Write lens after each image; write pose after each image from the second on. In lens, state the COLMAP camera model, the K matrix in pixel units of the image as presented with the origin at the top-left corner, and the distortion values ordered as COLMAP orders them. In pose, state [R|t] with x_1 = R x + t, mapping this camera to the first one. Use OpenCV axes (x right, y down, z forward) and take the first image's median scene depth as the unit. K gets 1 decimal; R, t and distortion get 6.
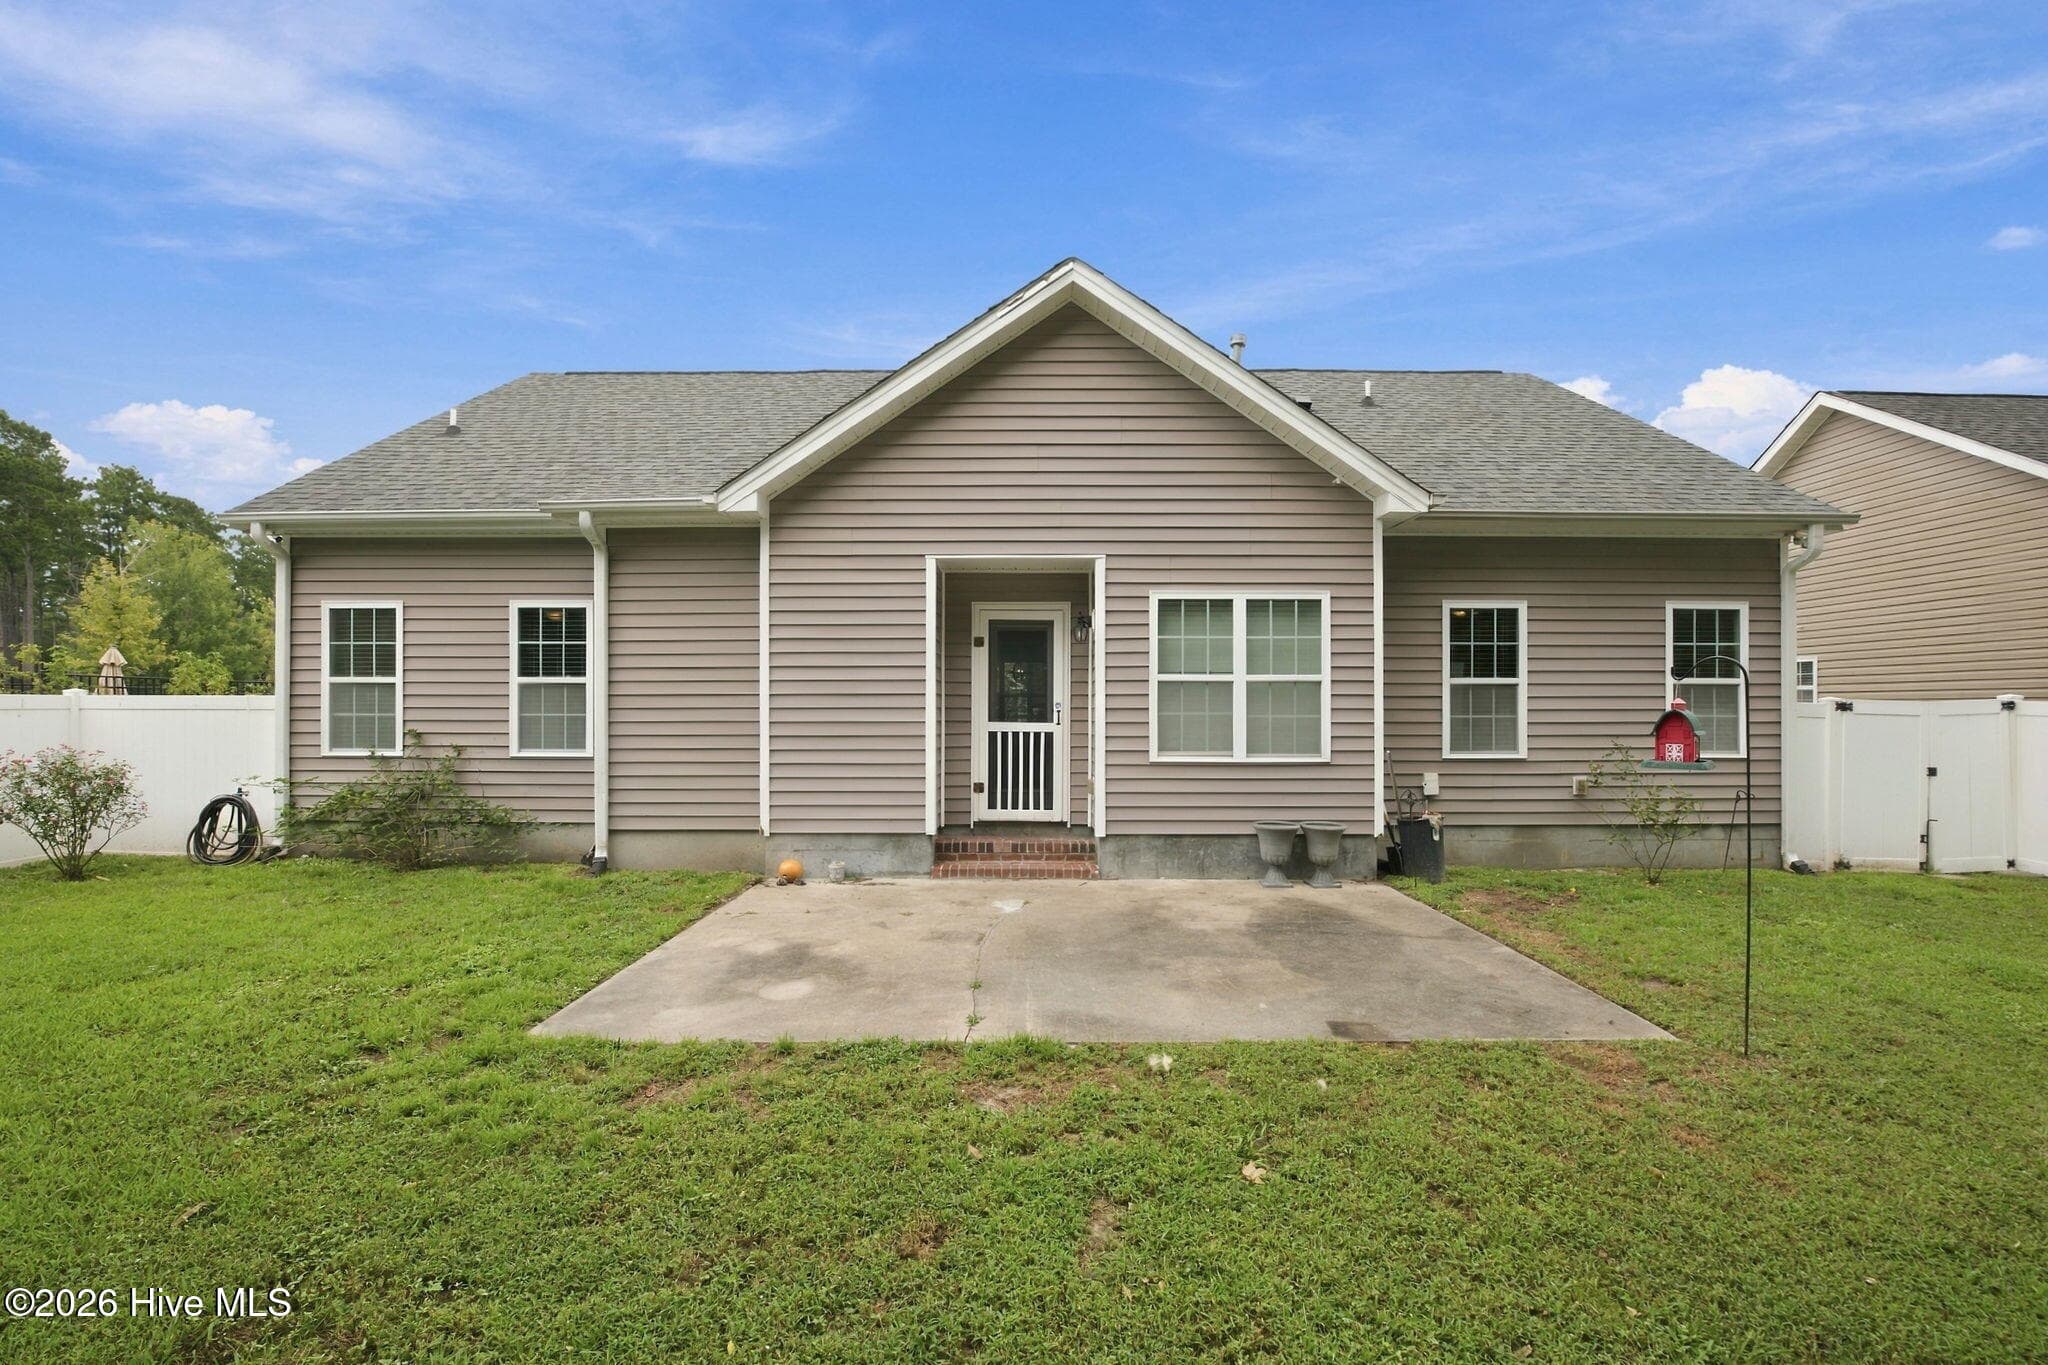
lens RADIAL K [[819.1, 0, 1016.2], [0, 819.1, 708.0], [0, 0, 1]] dist [-0.012586, -0.000013]
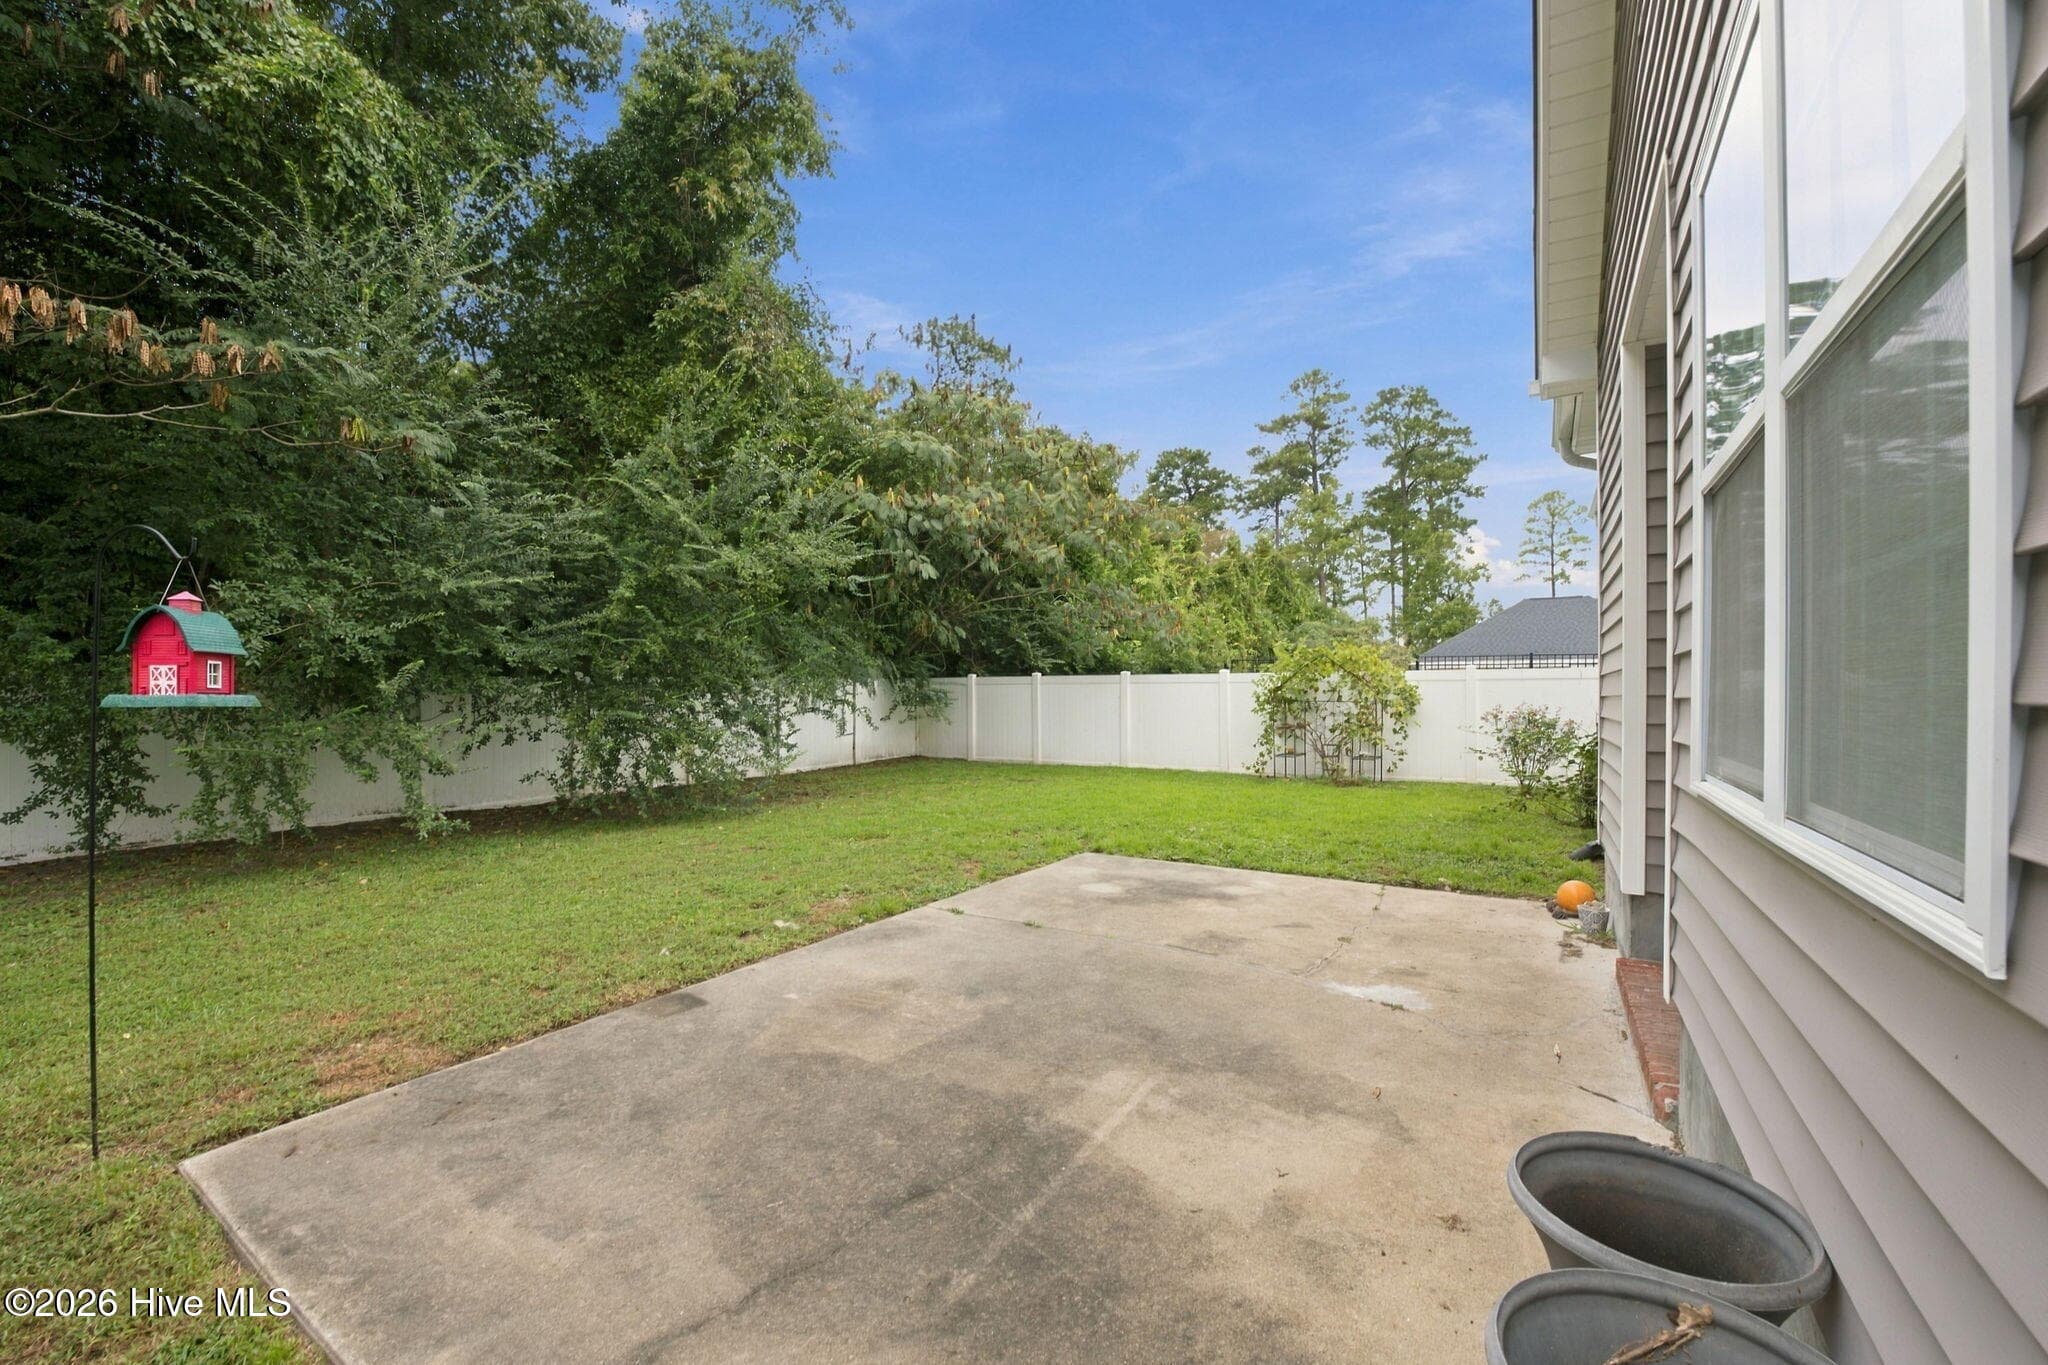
lens RADIAL K [[851.2, 0, 1027.6], [0, 851.2, 697.6], [0, 0, 1]] dist [-0.002452, -0.000070]
pose [[-0.523974, -0.000754, -0.851734, 0.863228], [0.001720, 0.999997, -0.001944, 0.060464], [0.851733, -0.002484, -0.523971, 1.568193]]
